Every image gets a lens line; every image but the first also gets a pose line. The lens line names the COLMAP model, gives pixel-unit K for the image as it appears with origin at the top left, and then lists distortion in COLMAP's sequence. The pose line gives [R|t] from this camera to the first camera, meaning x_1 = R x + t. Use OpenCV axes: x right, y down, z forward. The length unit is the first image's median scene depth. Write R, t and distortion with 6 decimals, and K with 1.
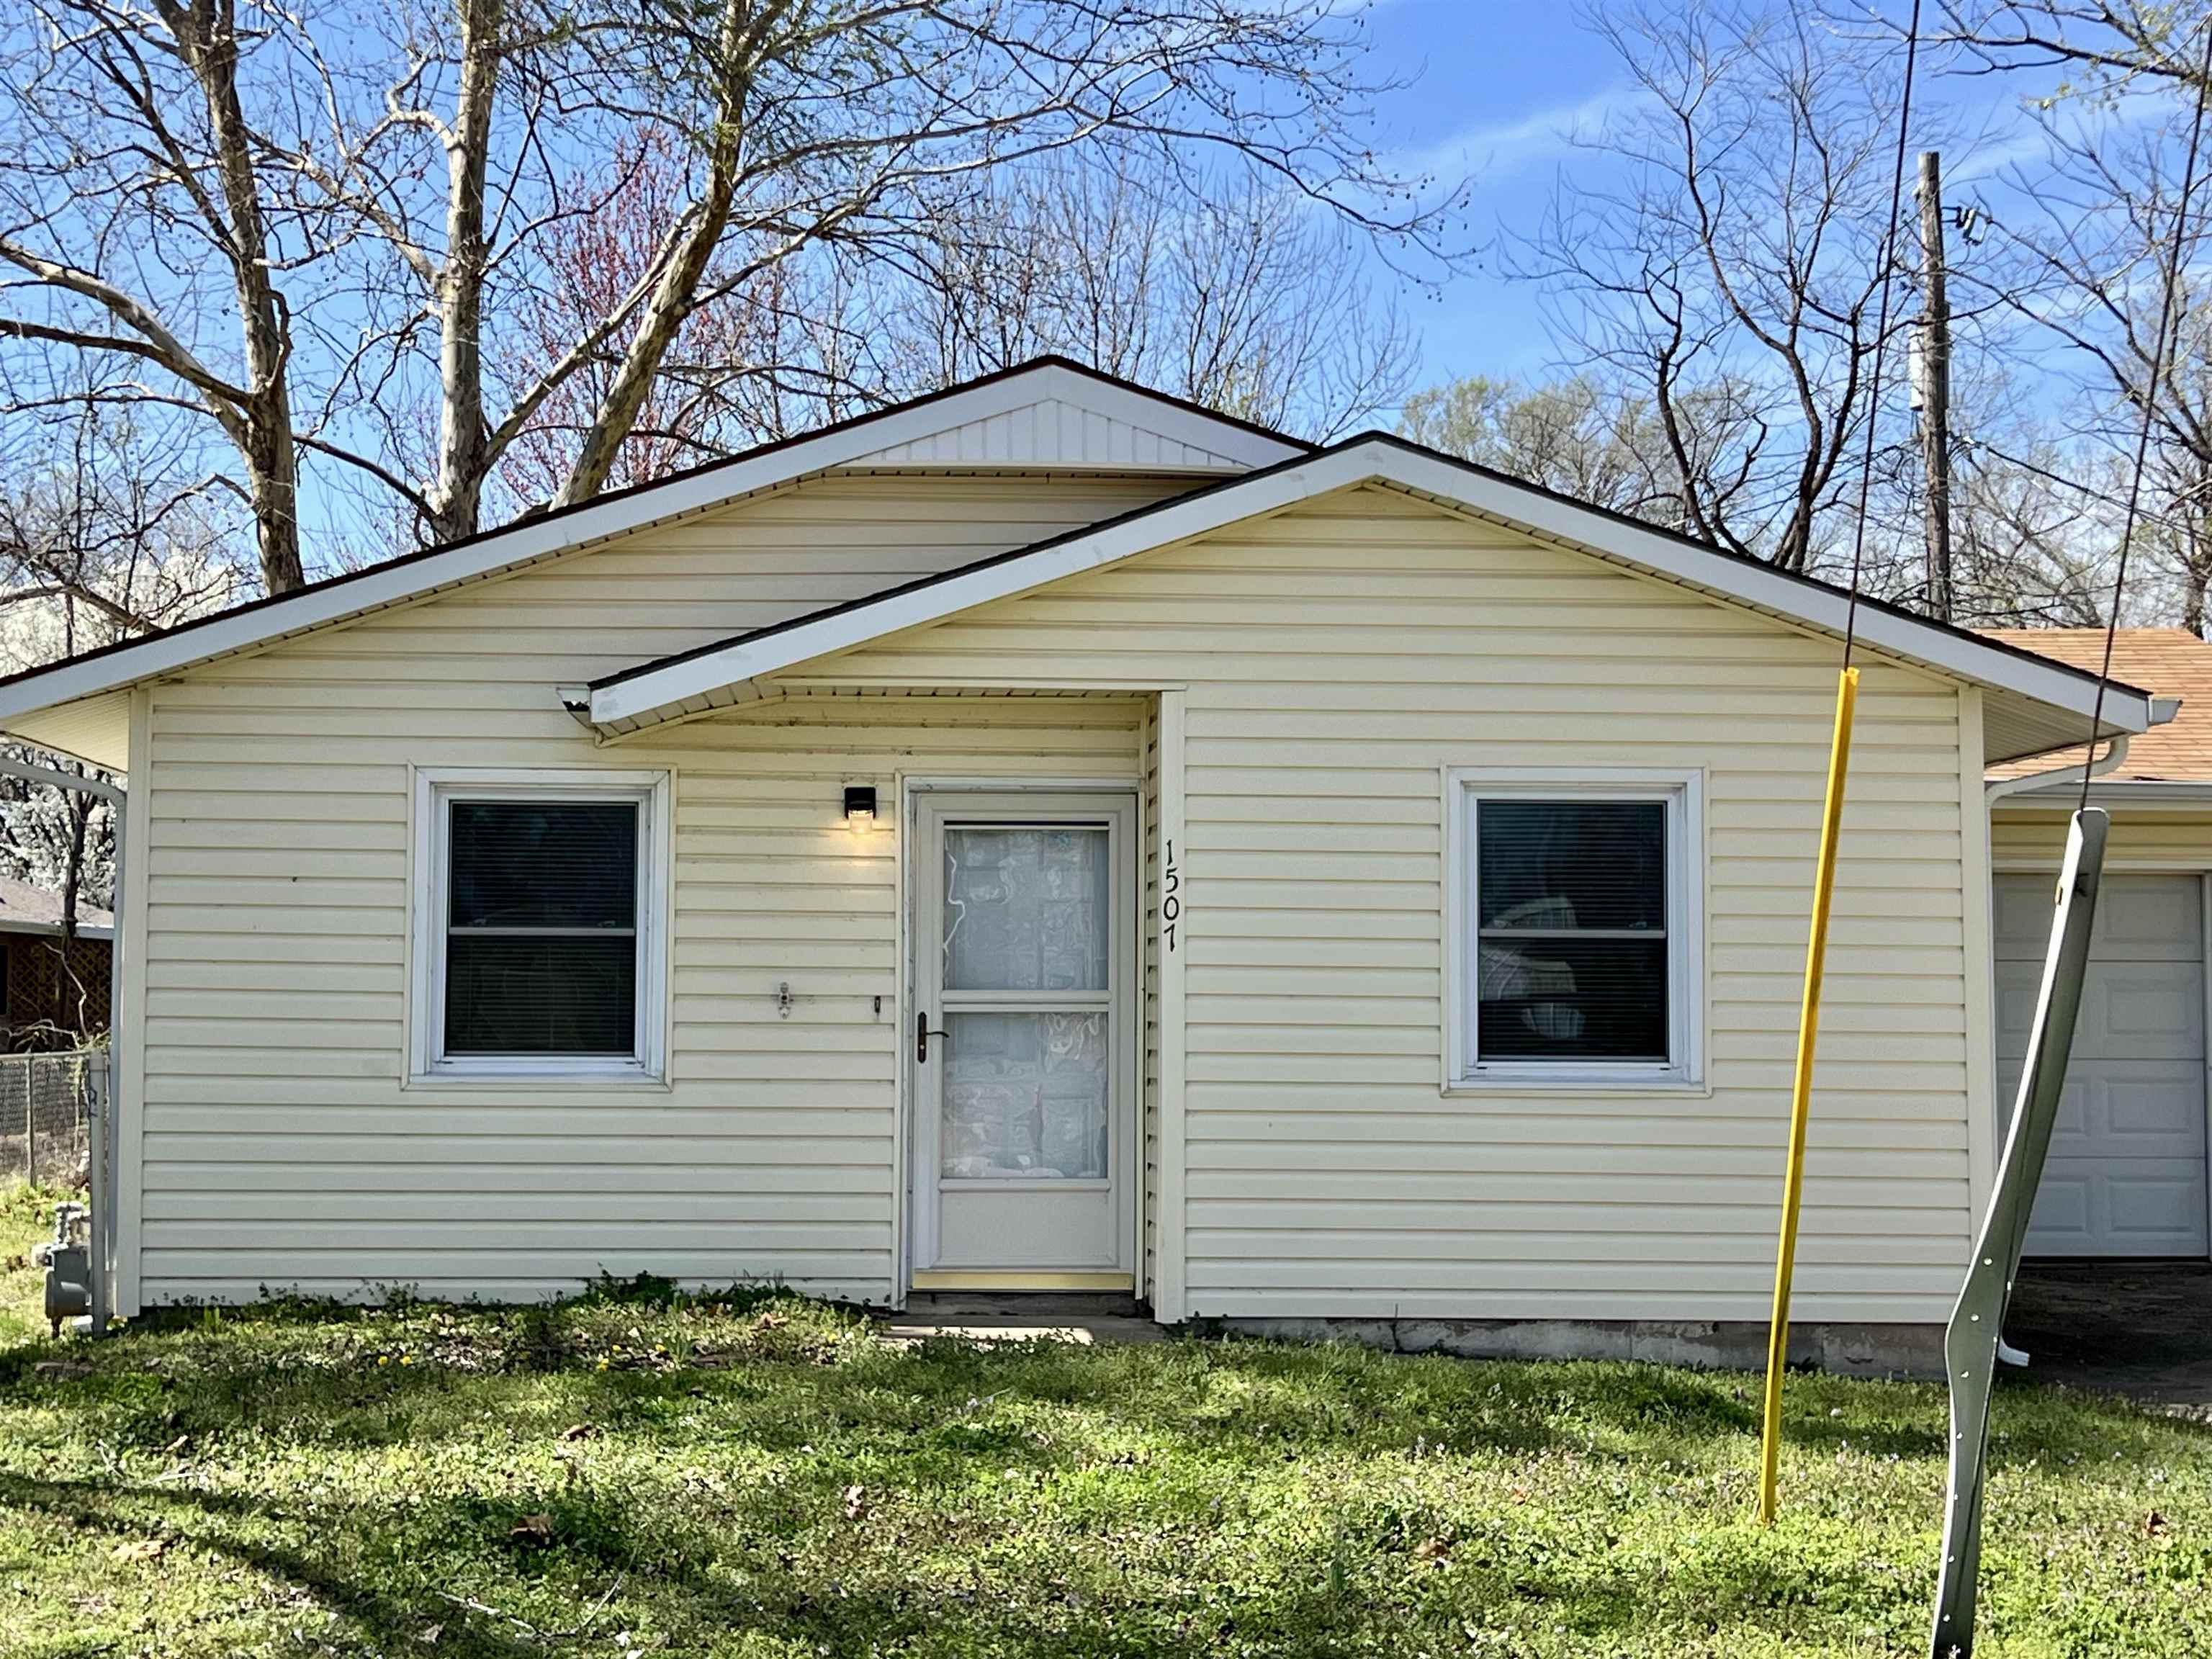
lens RADIAL K [[3380.4, 0, 1104.3], [0, 3380.4, 826.0], [0, 0, 1]] dist [0.166826, 0.000000]
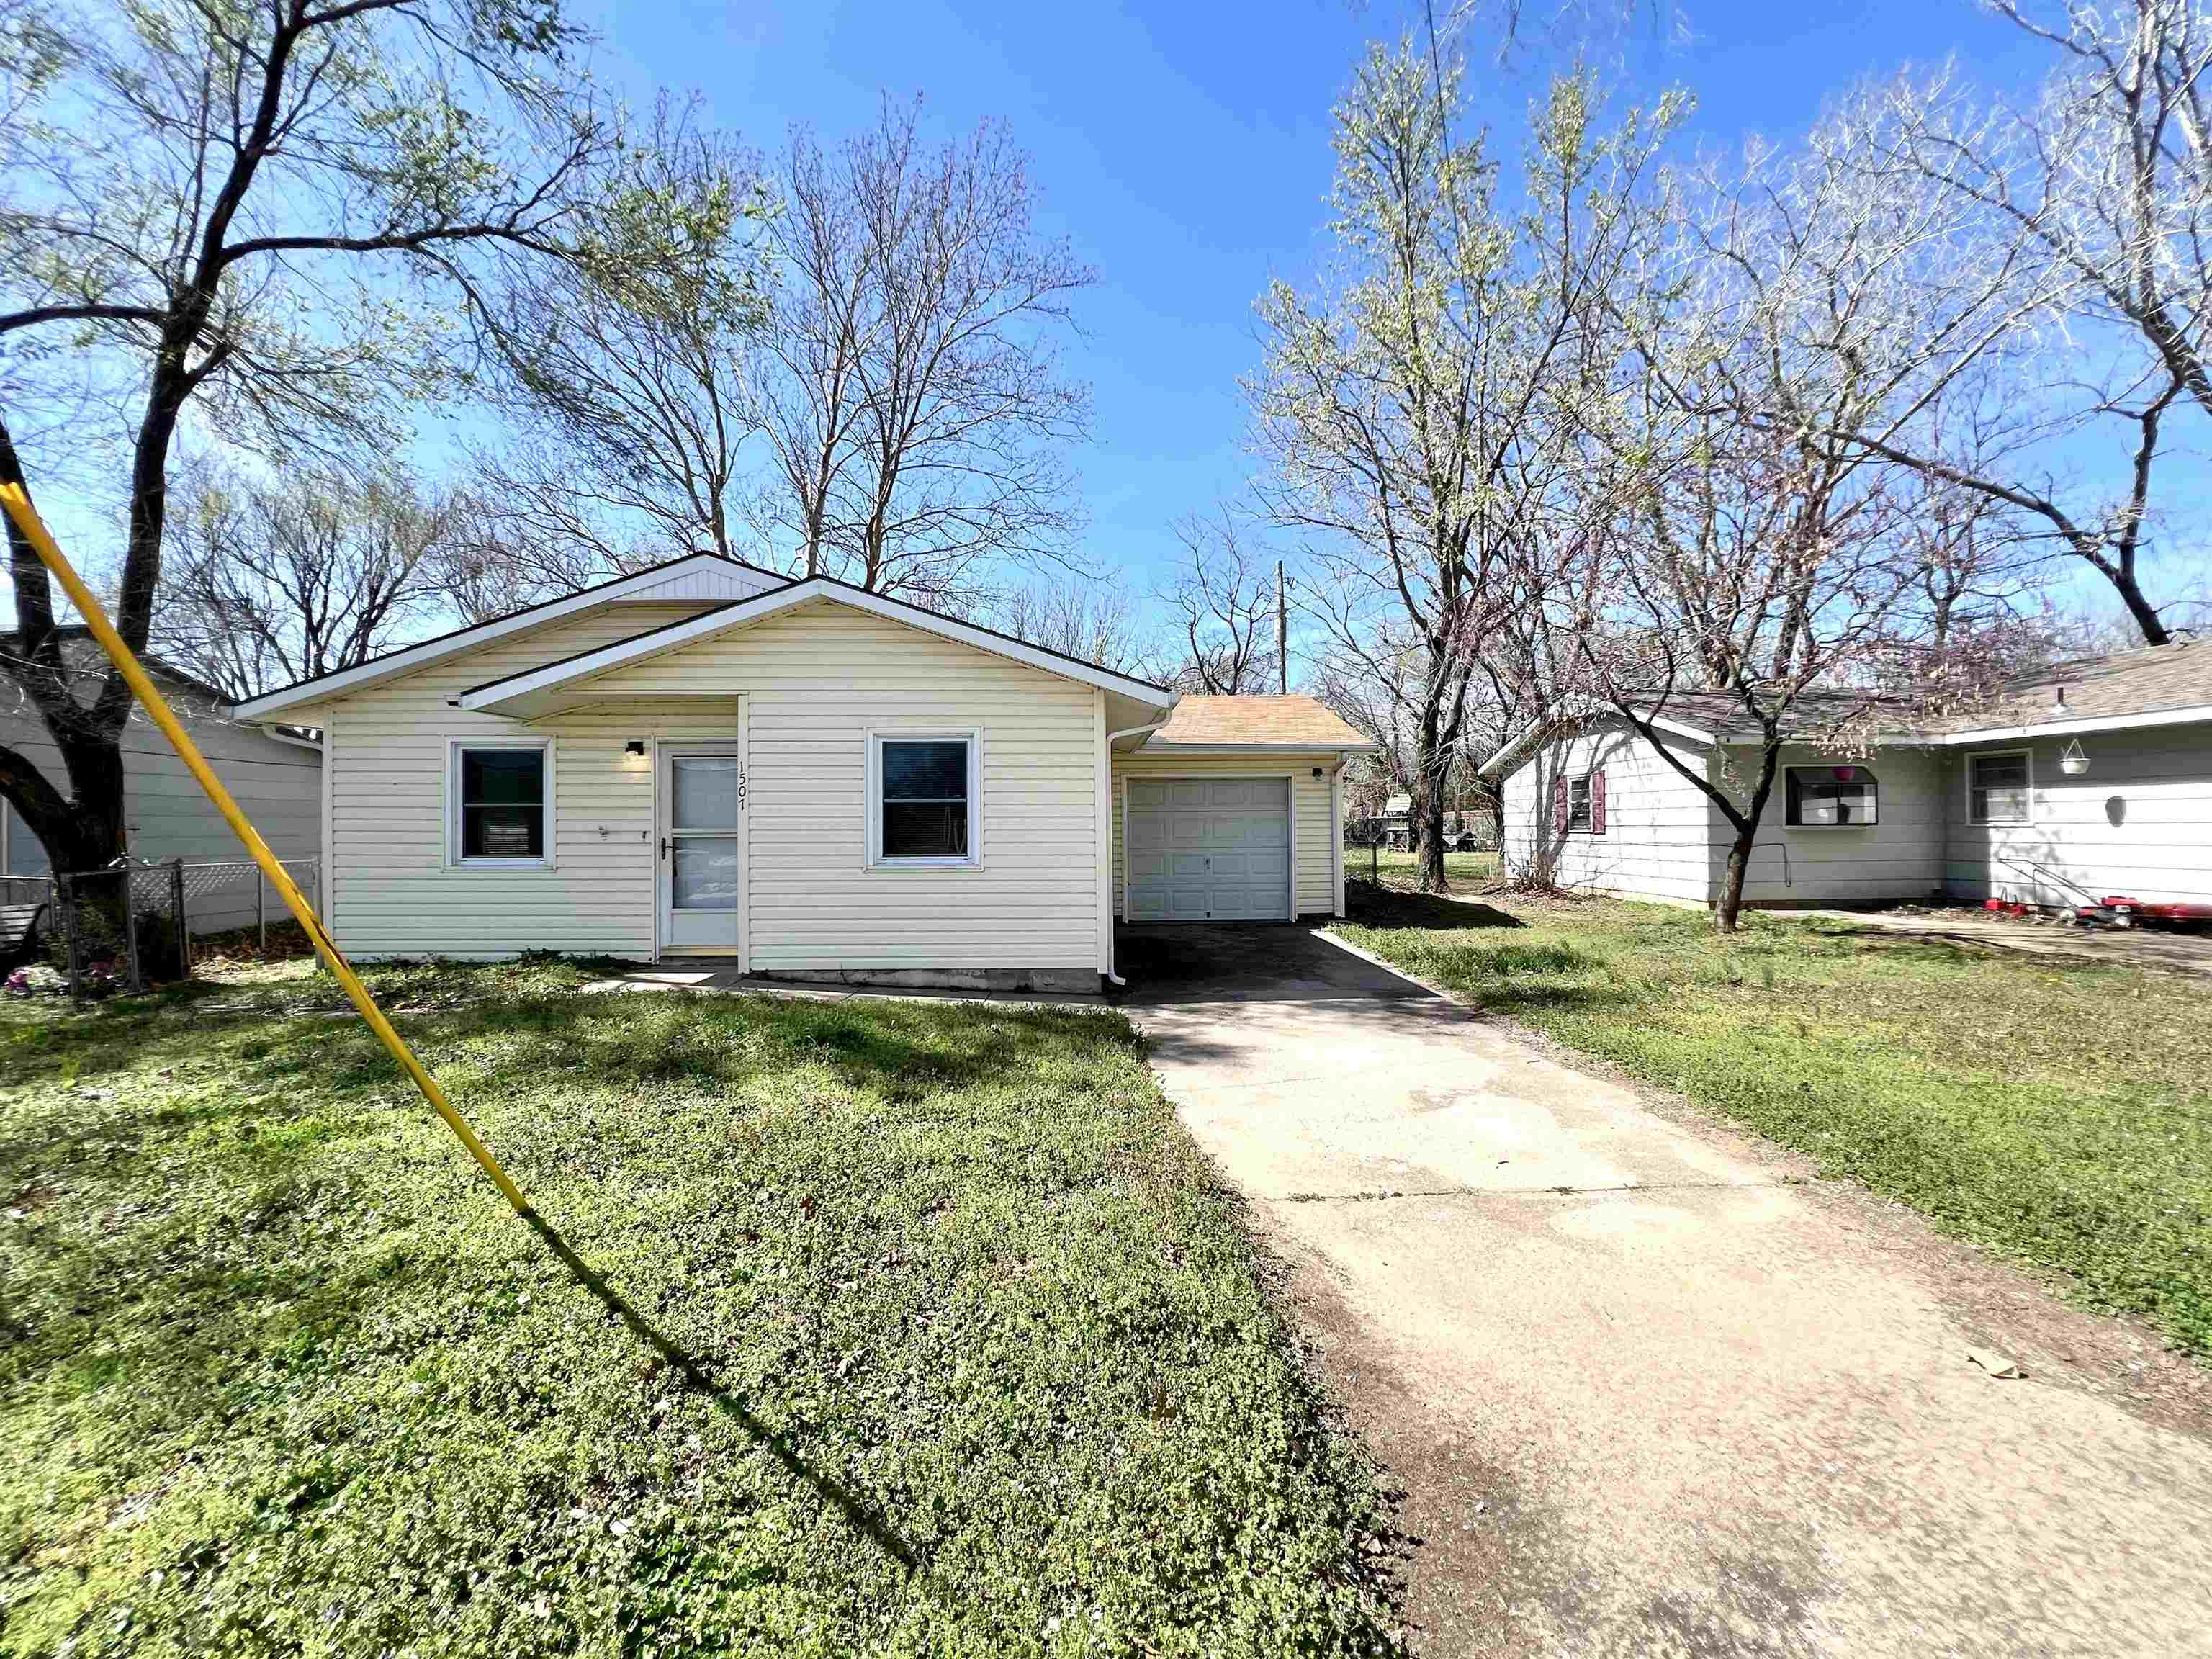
lens RADIAL K [[884.1, 0, 1112.6], [0, 884.1, 831.7], [0, 0, 1]] dist [-0.006924, -0.000448]
pose [[0.999457, -0.010516, -0.031214, 0.278684], [0.012277, 0.998312, 0.056760, 0.020364], [0.030564, -0.057113, 0.997900, 0.408660]]
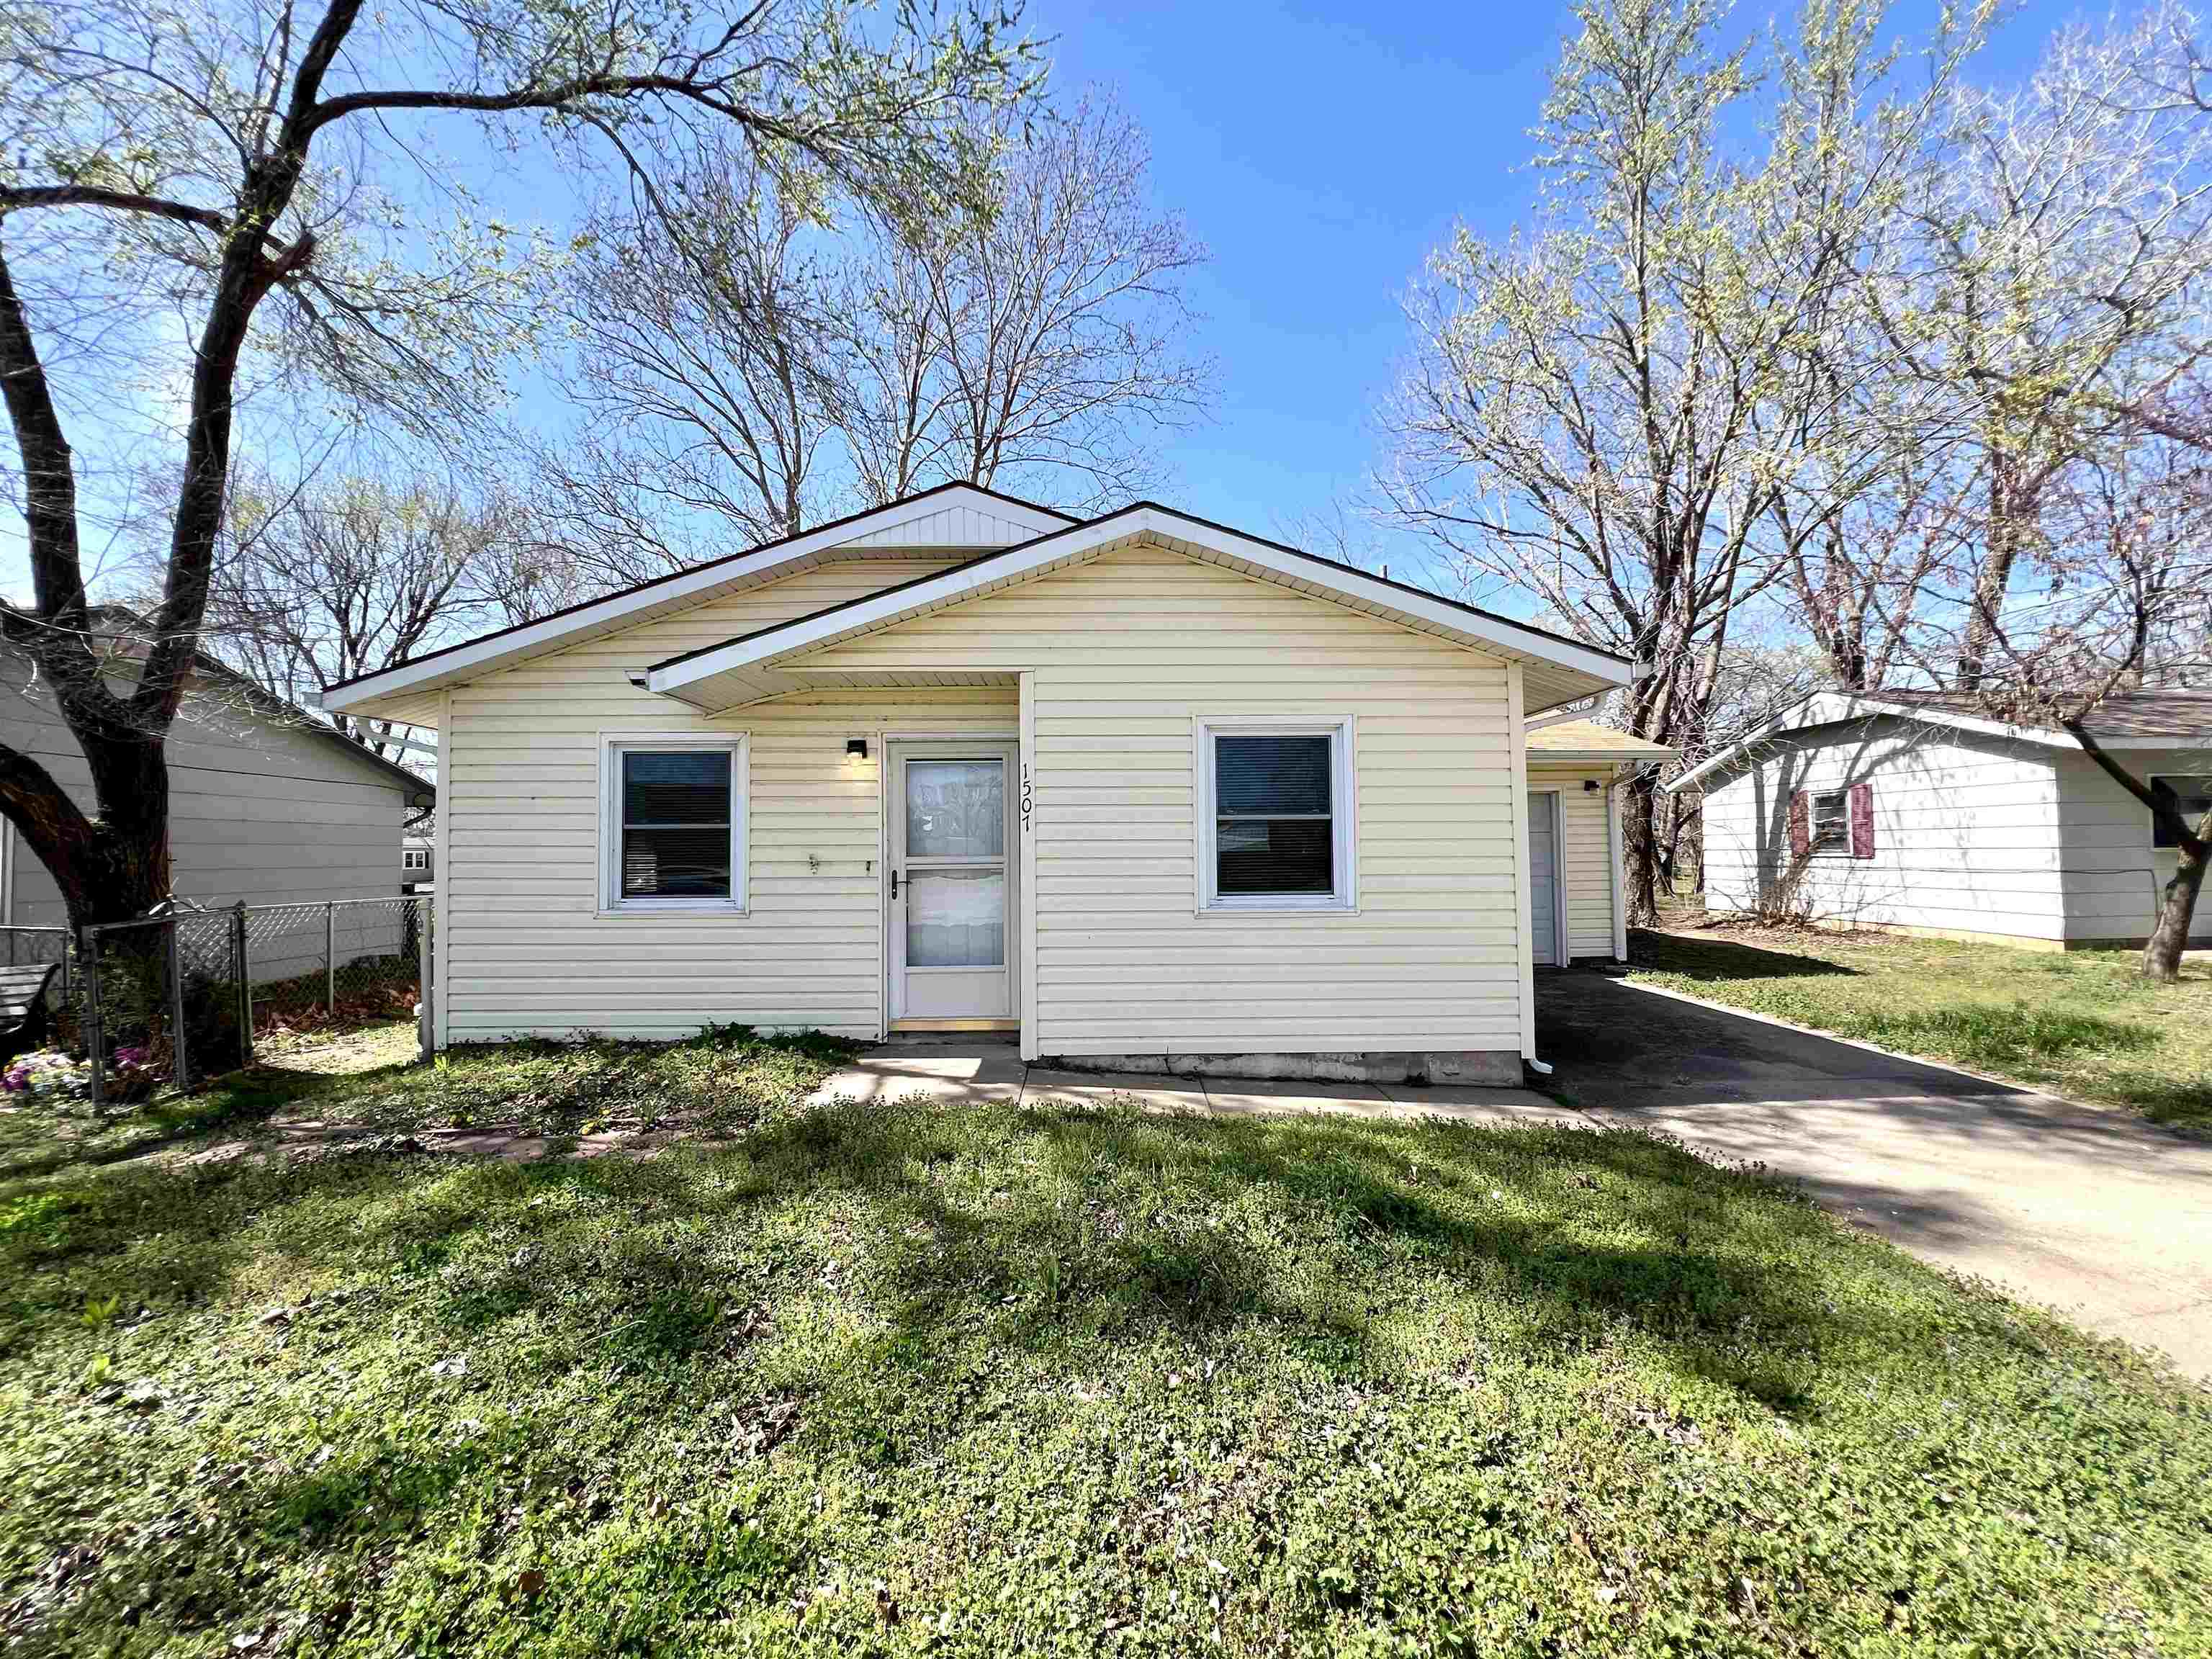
lens RADIAL K [[884.1, 0, 1106.7], [0, 884.1, 828.6], [0, 0, 1]] dist [-0.006924, -0.000448]
pose [[0.999097, -0.015509, -0.039555, 0.073233], [0.016491, 0.999561, 0.024622, 0.025121], [0.039156, -0.025252, 0.998914, 0.564638]]
